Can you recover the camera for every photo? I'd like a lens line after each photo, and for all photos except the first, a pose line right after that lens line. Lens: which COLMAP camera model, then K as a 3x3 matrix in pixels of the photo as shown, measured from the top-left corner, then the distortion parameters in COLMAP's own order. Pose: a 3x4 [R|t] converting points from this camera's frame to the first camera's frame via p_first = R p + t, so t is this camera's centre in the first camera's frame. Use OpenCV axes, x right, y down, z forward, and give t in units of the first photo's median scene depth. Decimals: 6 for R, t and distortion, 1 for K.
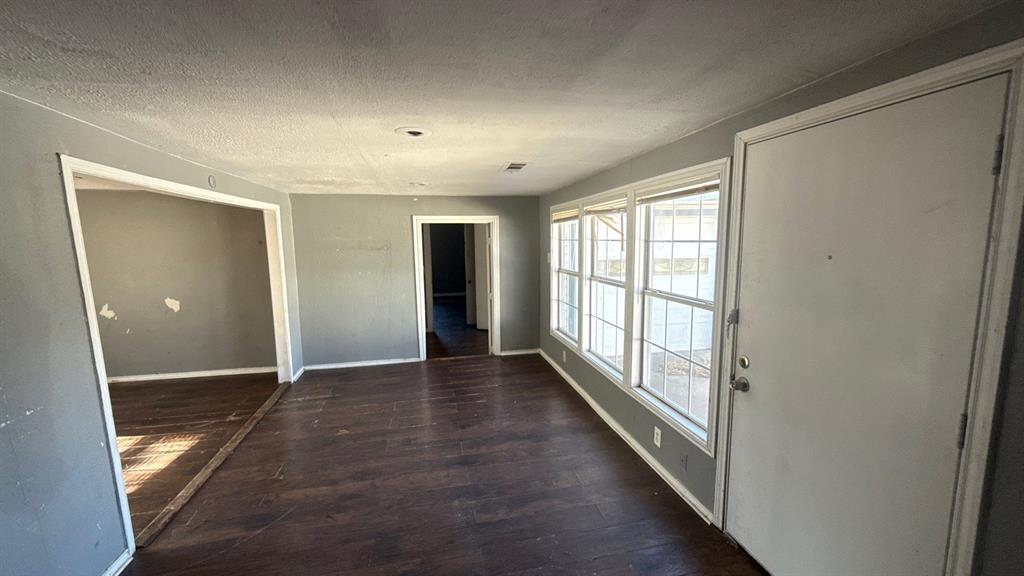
lens RADIAL K [[409.4, 0, 505.6], [0, 409.4, 287.9], [0, 0, 1]] dist [-0.000496, -0.001062]
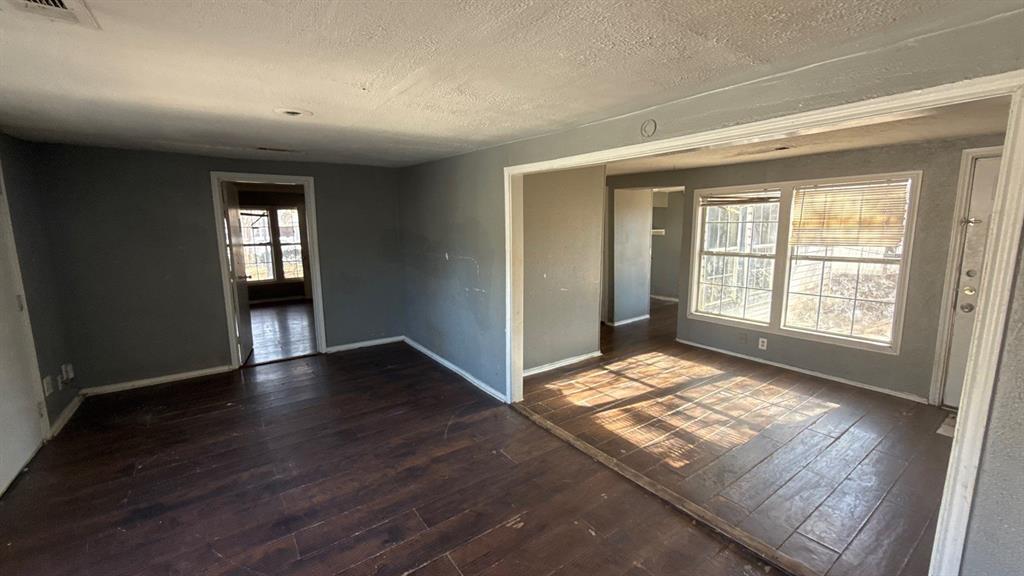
lens RADIAL K [[409.4, 0, 512.7], [0, 409.4, 290.3], [0, 0, 1]] dist [-0.000496, -0.001062]
pose [[-0.904743, 0.084830, -0.417425, -0.163082], [-0.037166, 0.960510, 0.275752, -0.159697], [0.424333, 0.264999, -0.865862, 1.442549]]
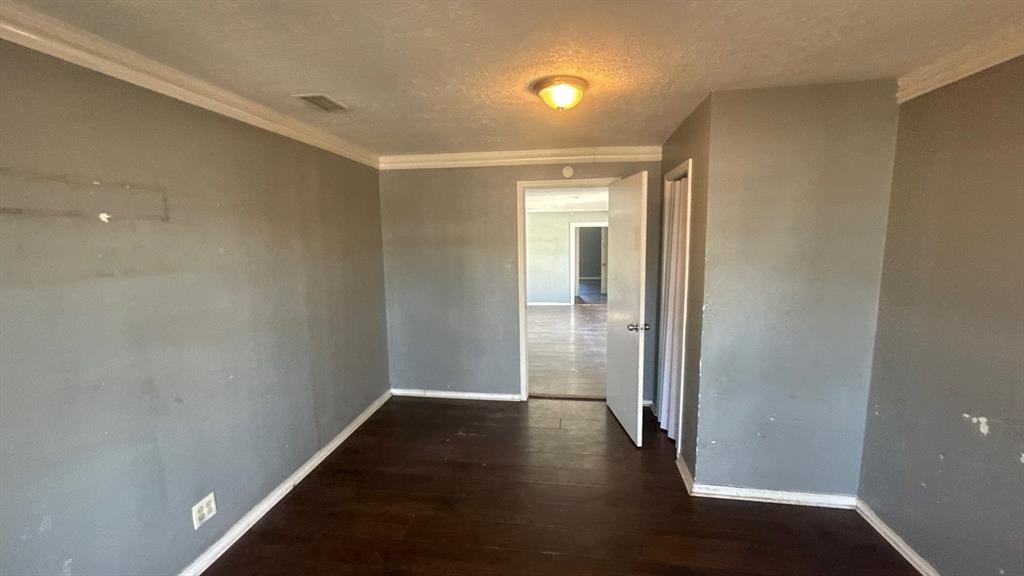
lens RADIAL K [[409.4, 0, 511.3], [0, 409.4, 286.5], [0, 0, 1]] dist [-0.000496, -0.001062]
pose [[0.942543, 0.038519, -0.331856, 0.187596], [-0.042778, 0.999069, -0.005537, 0.172009], [0.331333, 0.019415, 0.943314, -1.074460]]
